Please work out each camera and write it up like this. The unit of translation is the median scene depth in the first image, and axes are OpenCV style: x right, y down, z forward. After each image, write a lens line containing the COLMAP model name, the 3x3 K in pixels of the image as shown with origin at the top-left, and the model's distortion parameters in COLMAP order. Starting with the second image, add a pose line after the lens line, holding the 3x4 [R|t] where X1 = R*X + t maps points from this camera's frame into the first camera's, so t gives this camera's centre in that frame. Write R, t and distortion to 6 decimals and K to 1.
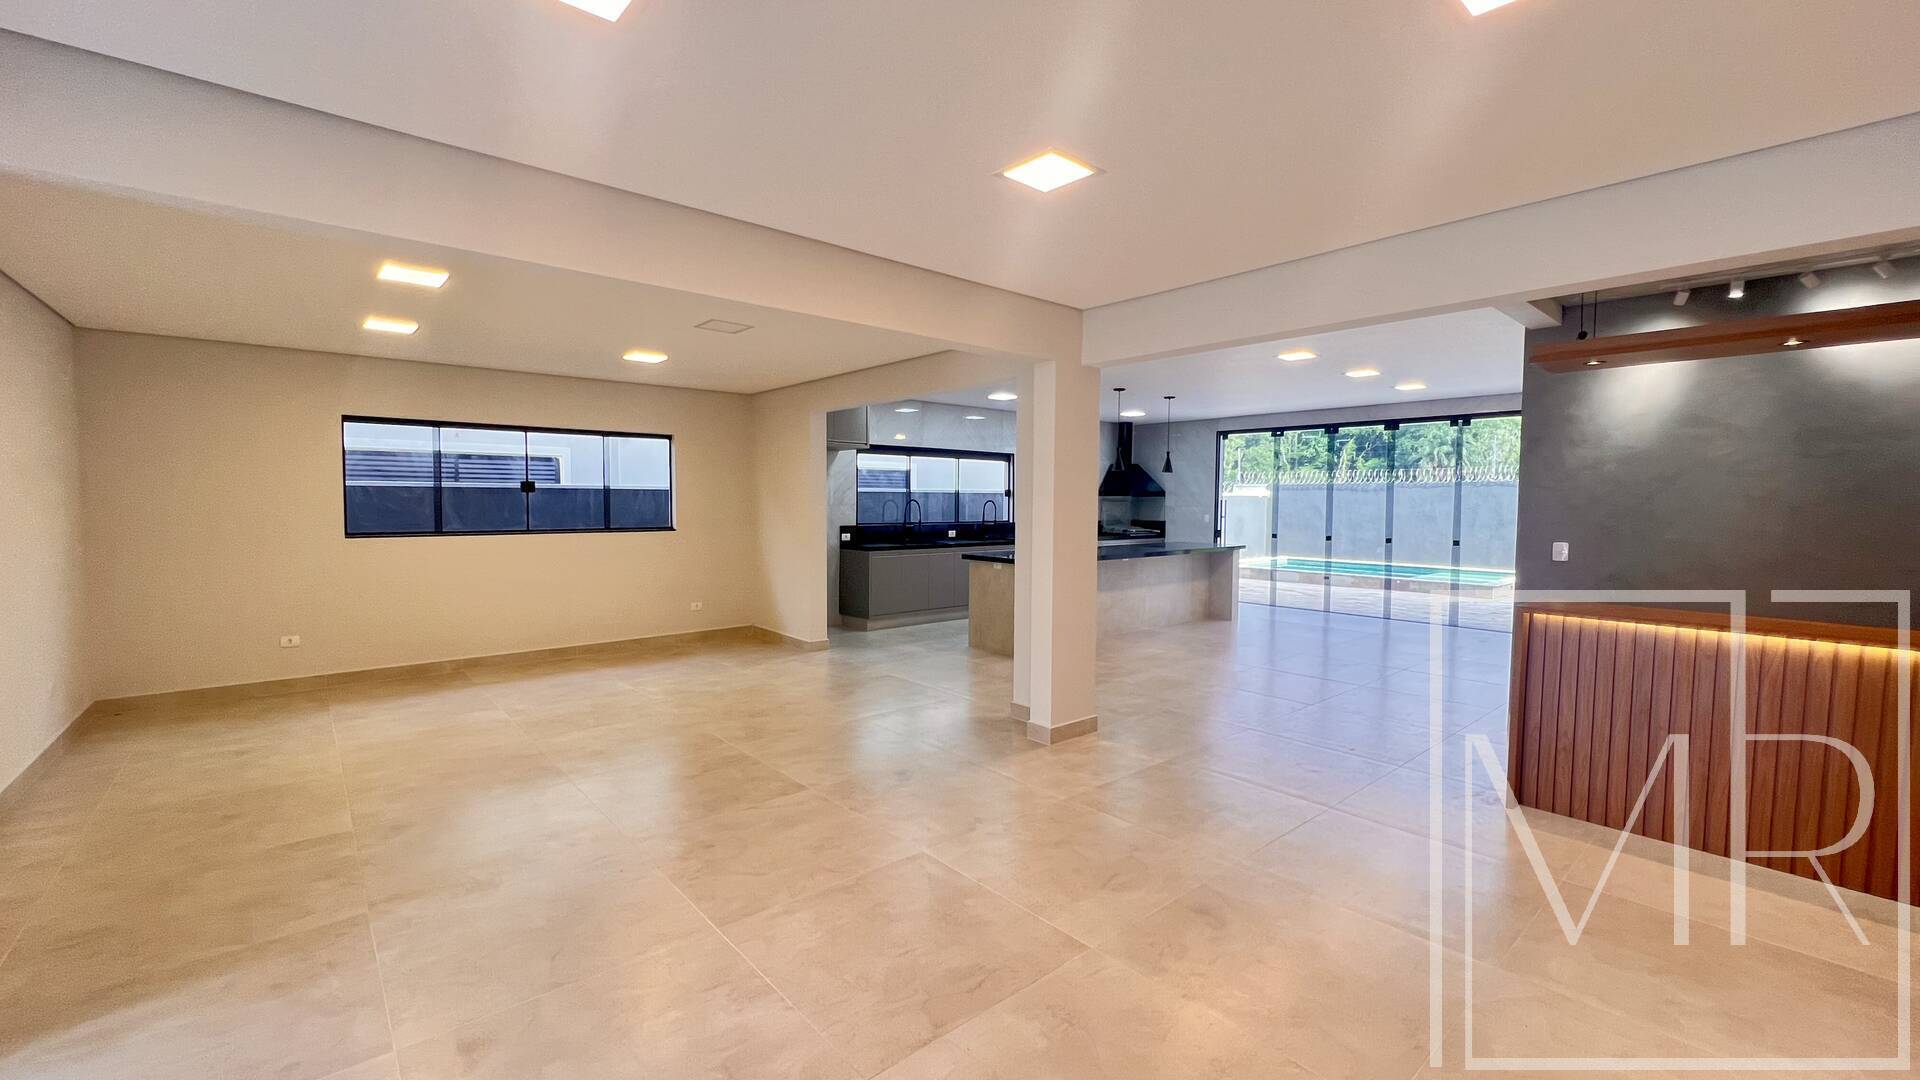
lens RADIAL K [[770.4, 0, 951.4], [0, 770.4, 544.8], [0, 0, 1]] dist [-0.005112, 0.001982]
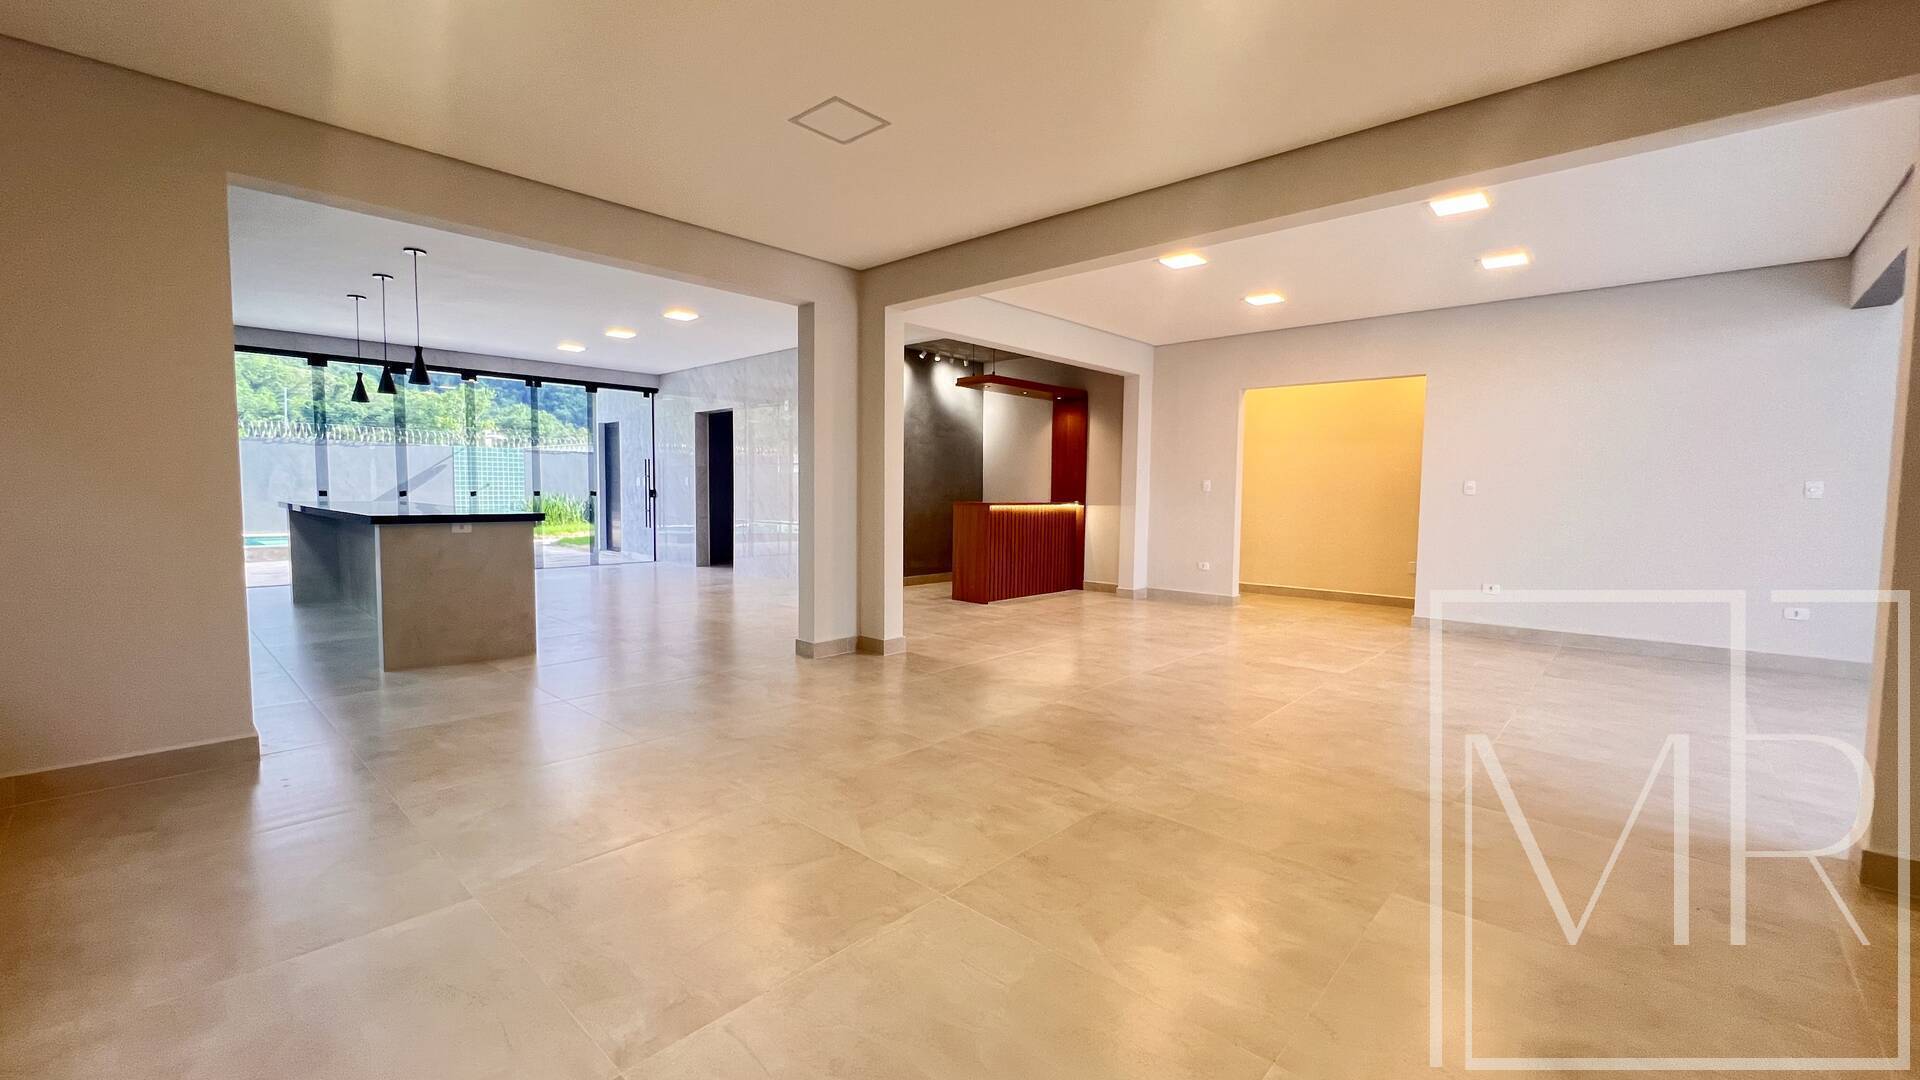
lens RADIAL K [[770.4, 0, 944.6], [0, 770.4, 546.4], [0, 0, 1]] dist [-0.005112, 0.001982]
pose [[-0.105248, -0.082862, 0.990988, -0.480097], [0.046876, 0.995001, 0.088176, 0.003695], [-0.993341, 0.055734, -0.100837, 0.505046]]
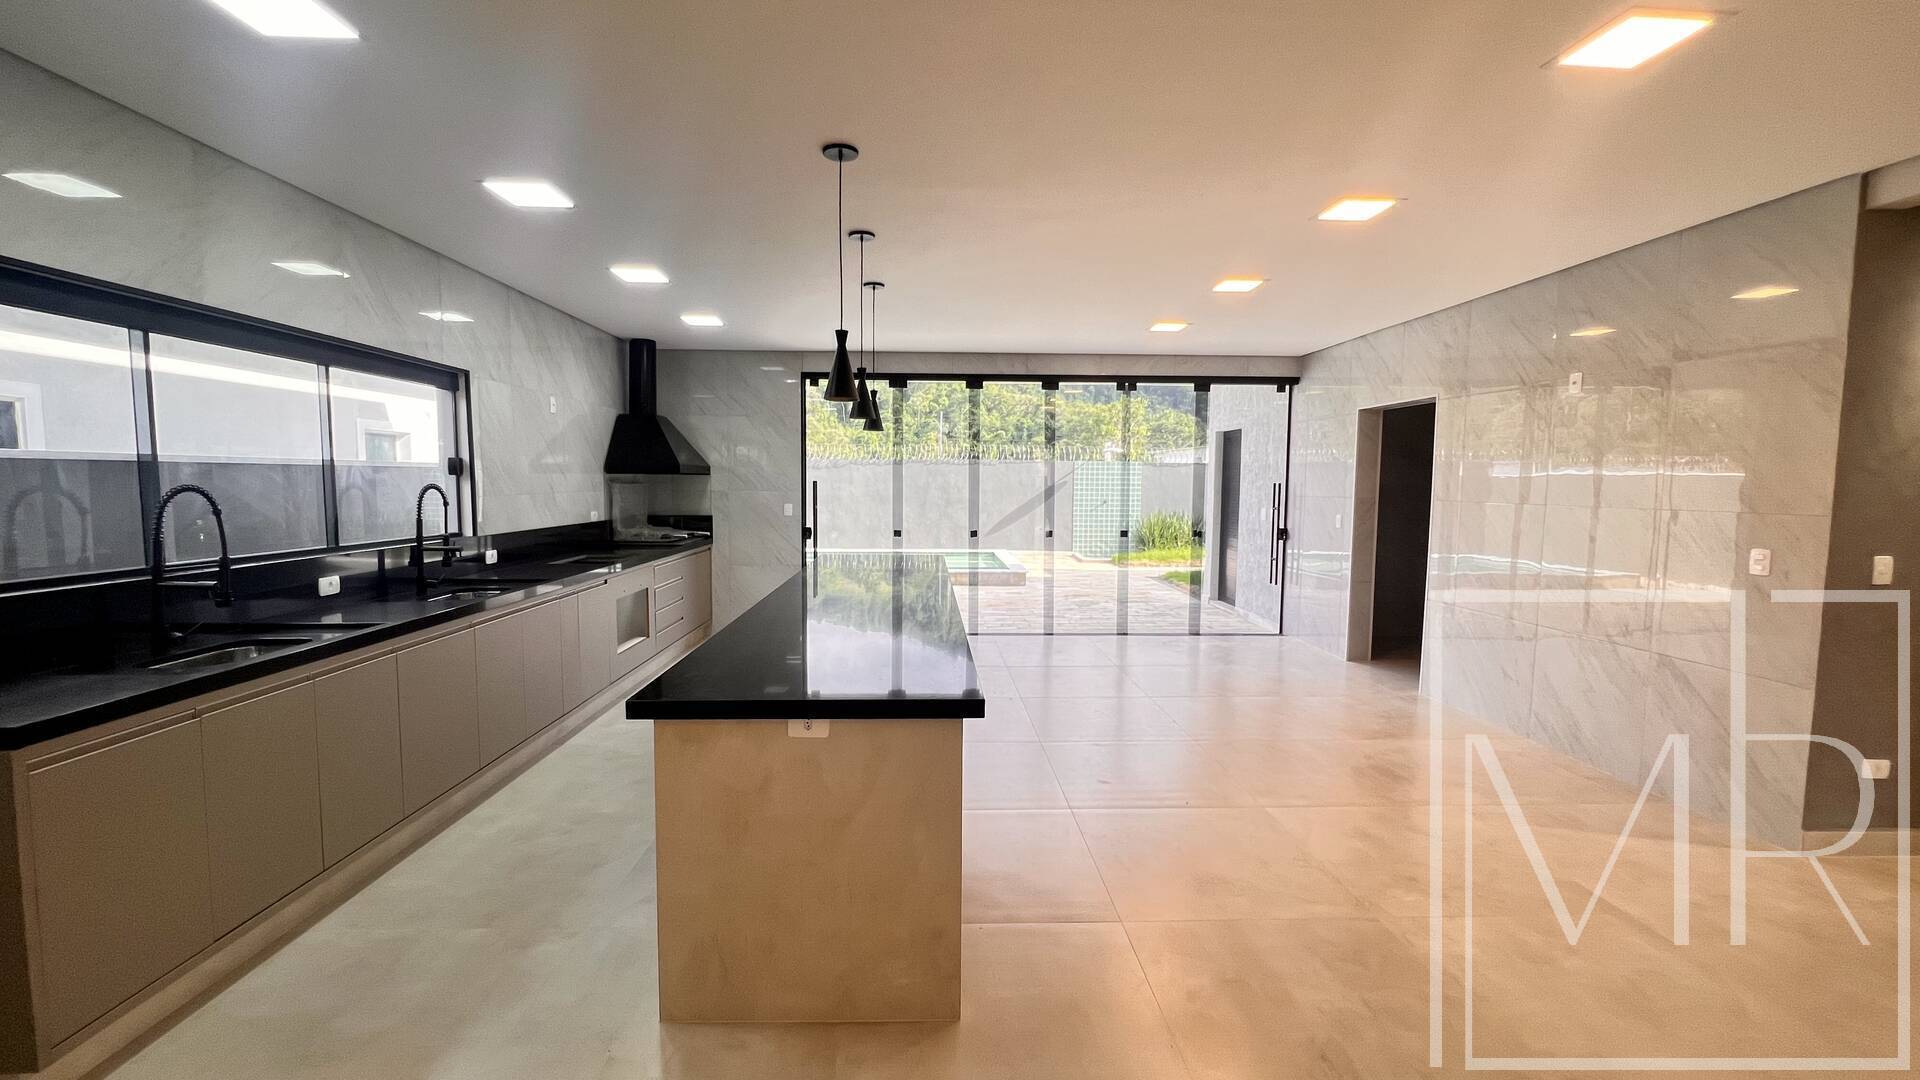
lens RADIAL K [[770.4, 0, 960.6], [0, 770.4, 535.6], [0, 0, 1]] dist [-0.005112, 0.001982]
pose [[0.613075, -0.059484, 0.787782, -0.096385], [0.043792, 0.998187, 0.041292, -0.039116], [-0.788810, 0.009184, 0.614568, 0.597547]]
